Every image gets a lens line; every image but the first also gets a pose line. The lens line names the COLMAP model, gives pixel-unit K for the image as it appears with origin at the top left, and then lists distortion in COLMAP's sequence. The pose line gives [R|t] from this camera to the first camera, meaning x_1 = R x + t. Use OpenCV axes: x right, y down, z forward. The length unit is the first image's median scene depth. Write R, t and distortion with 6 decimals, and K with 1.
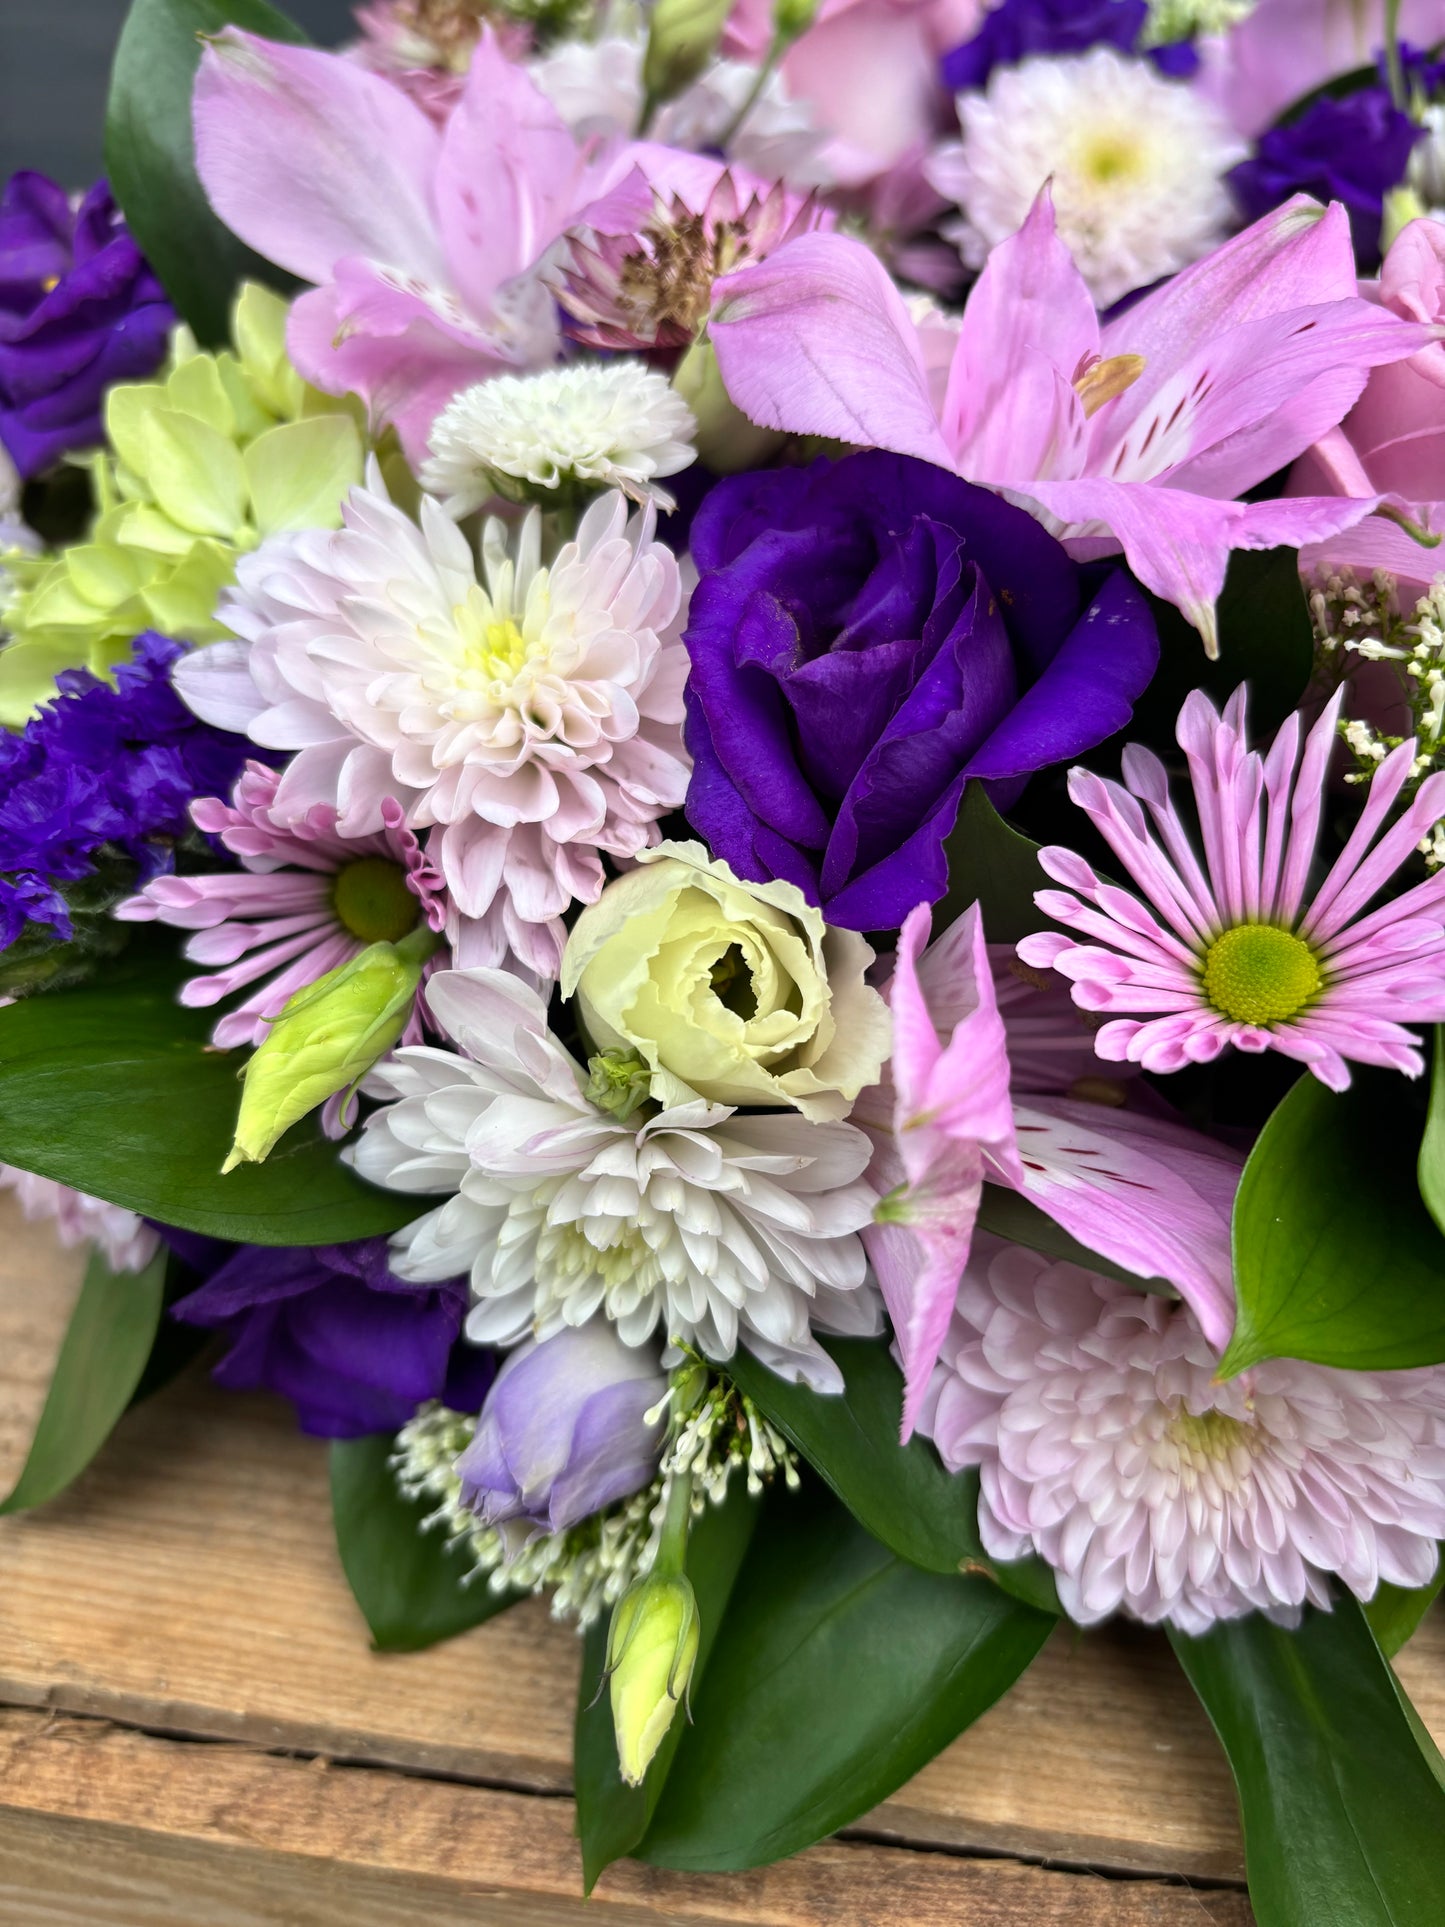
lens RADIAL K [[1543.5, 0, 726.6], [0, 1543.5, 965.0], [0, 0, 1]] dist [-0.020677, -0.009219]
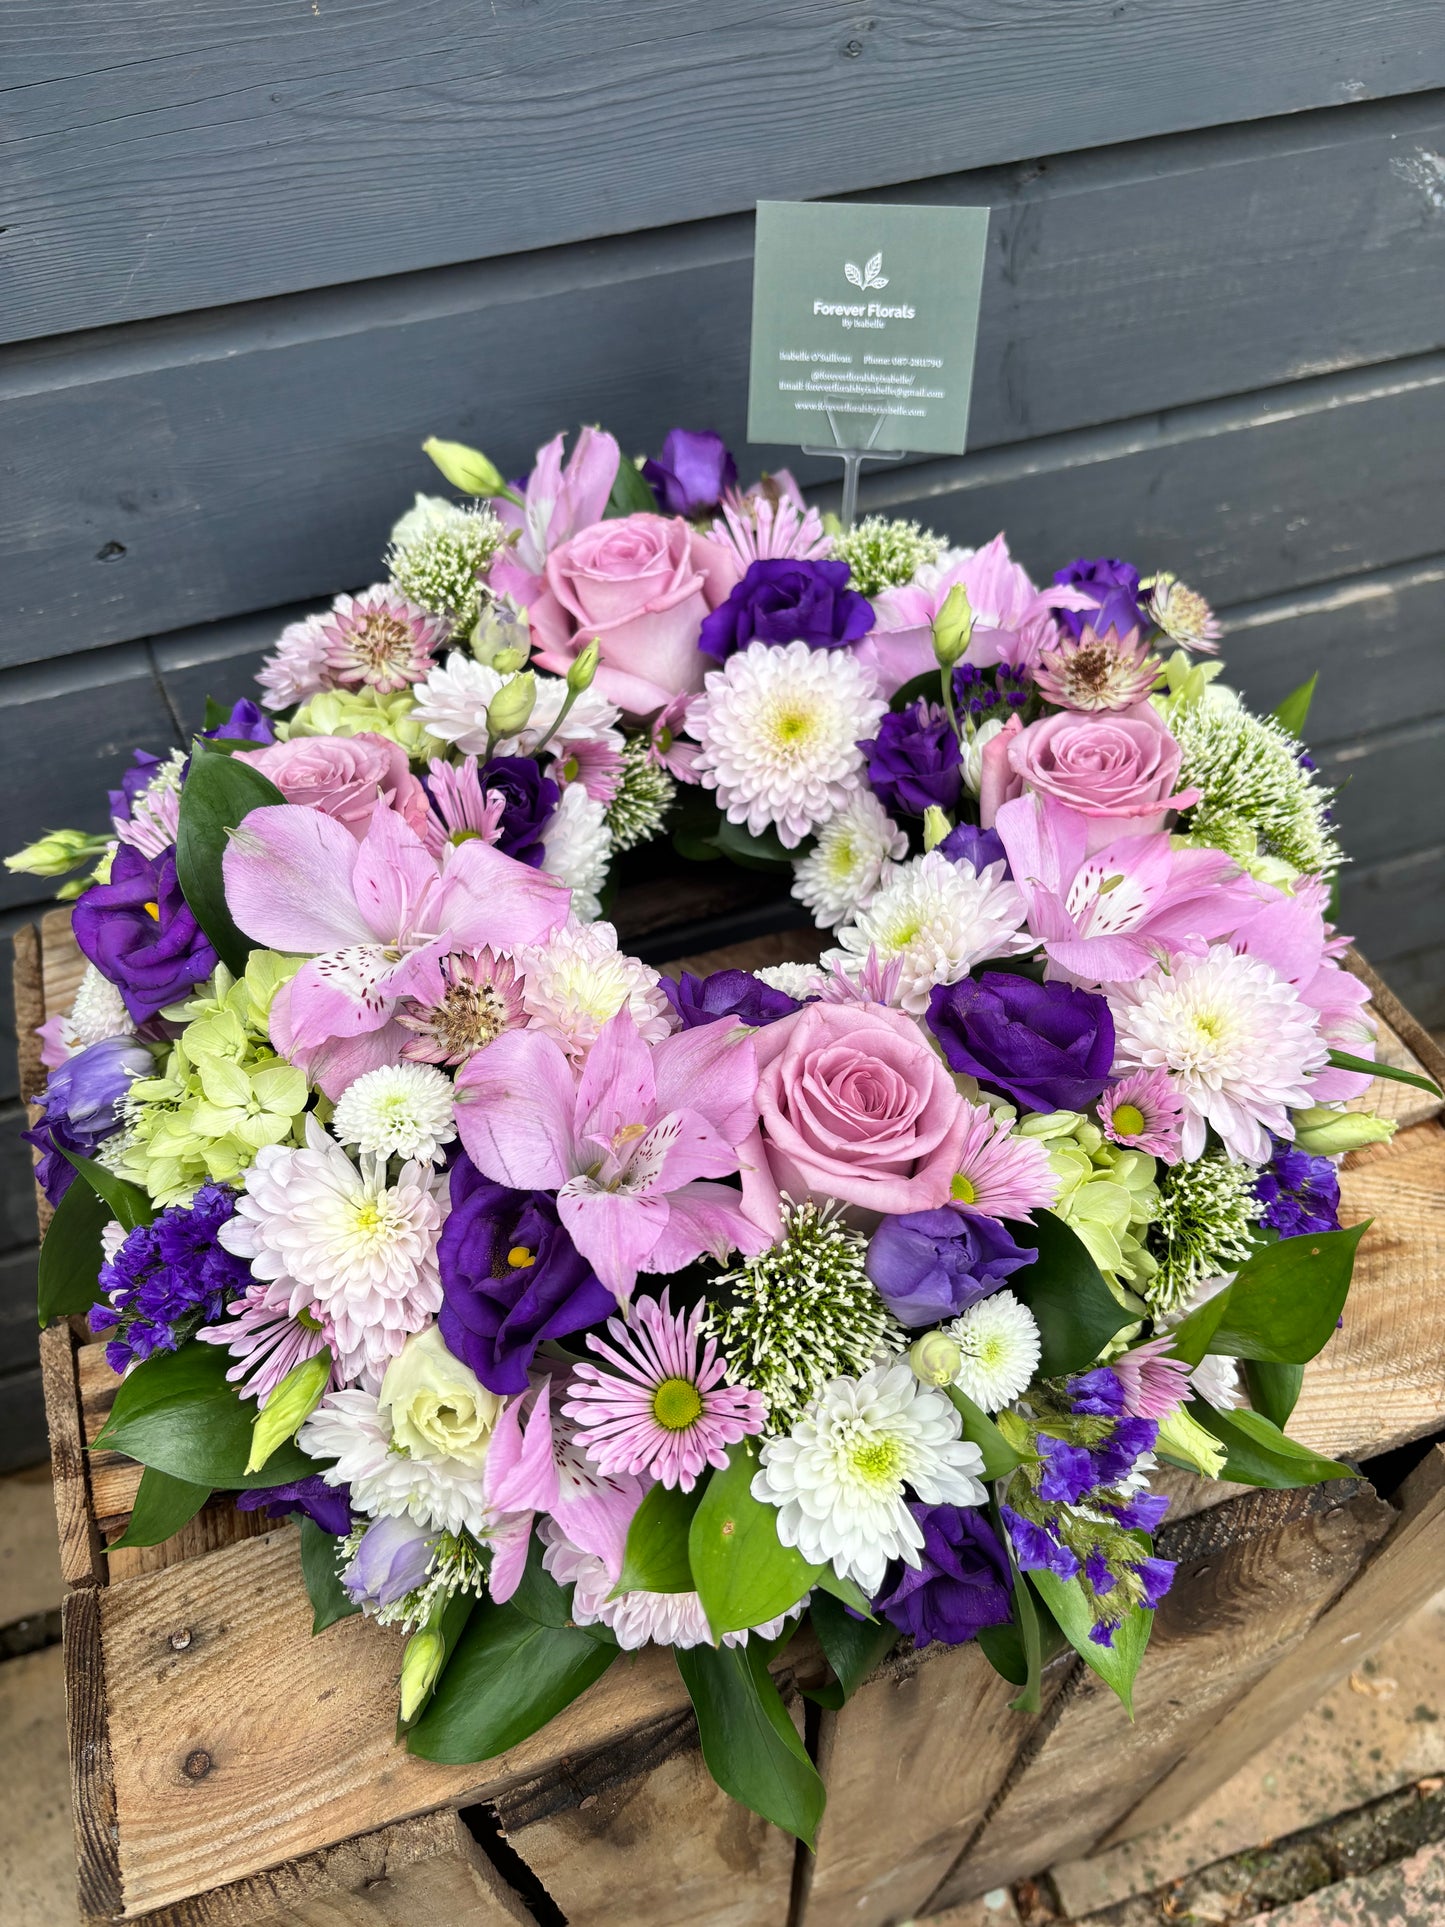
lens RADIAL K [[1485.1, 0, 708.8], [0, 1485.1, 962.4], [0, 0, 1]] dist [0.001589, -0.000330]
pose [[0.998928, 0.027909, -0.036934, 0.374789], [-0.023219, 0.992278, 0.121838, -0.768468], [0.040049, -0.120850, 0.991863, -0.949088]]
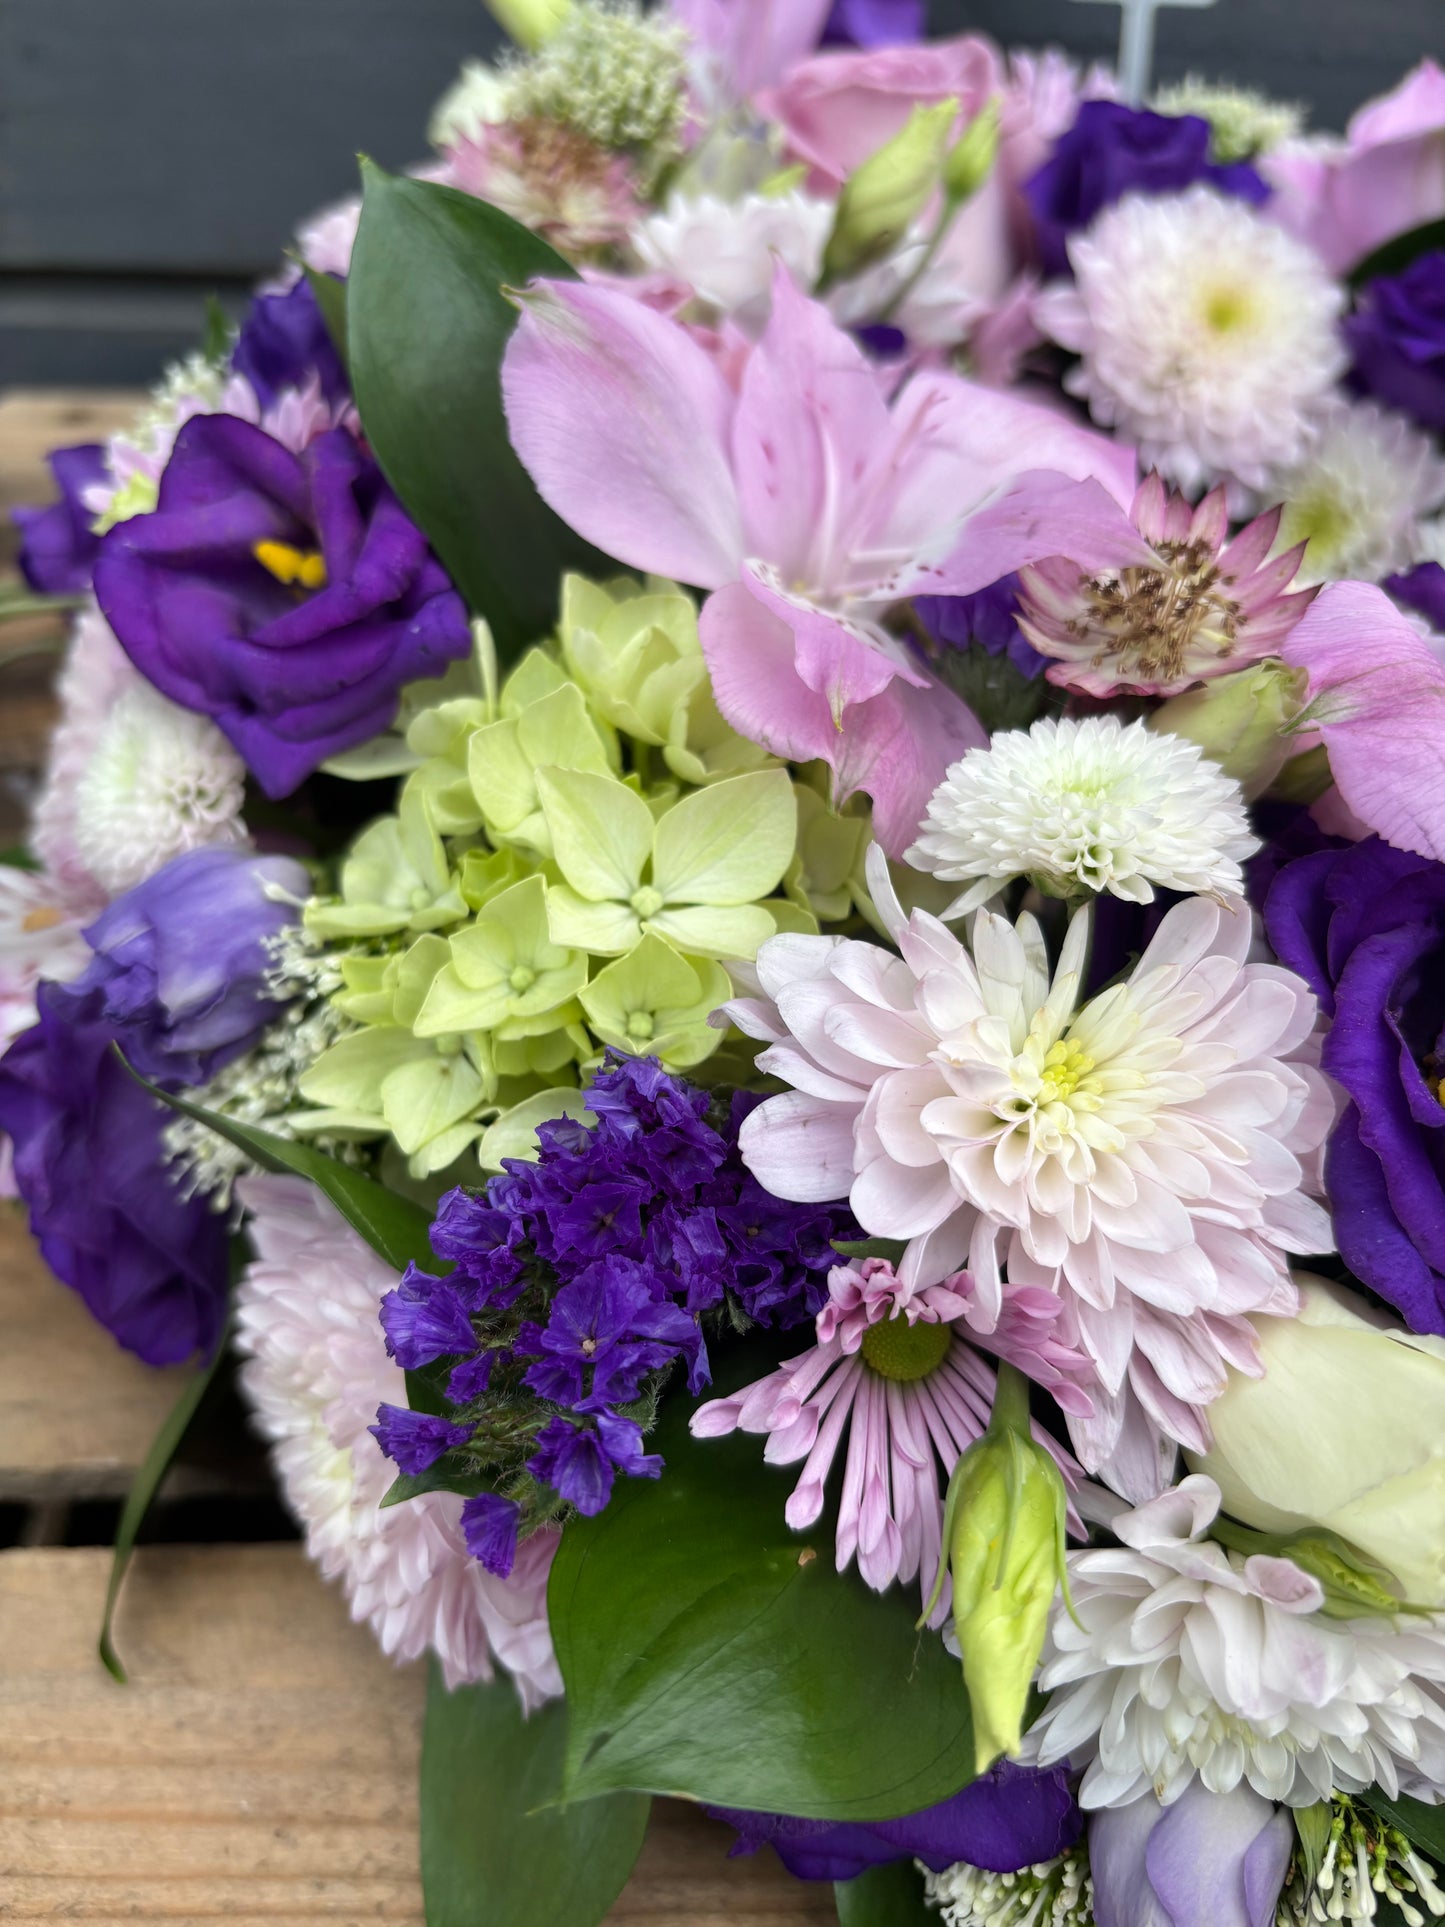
lens RADIAL K [[1537.7, 0, 722.5], [0, 1537.7, 963.5], [0, 0, 1]] dist [0.000749, -0.063256]
pose [[0.979430, -0.084951, 0.183029, -0.462530], [0.077980, 0.995940, 0.044967, -0.296331], [-0.186106, -0.029769, 0.982079, 0.144923]]
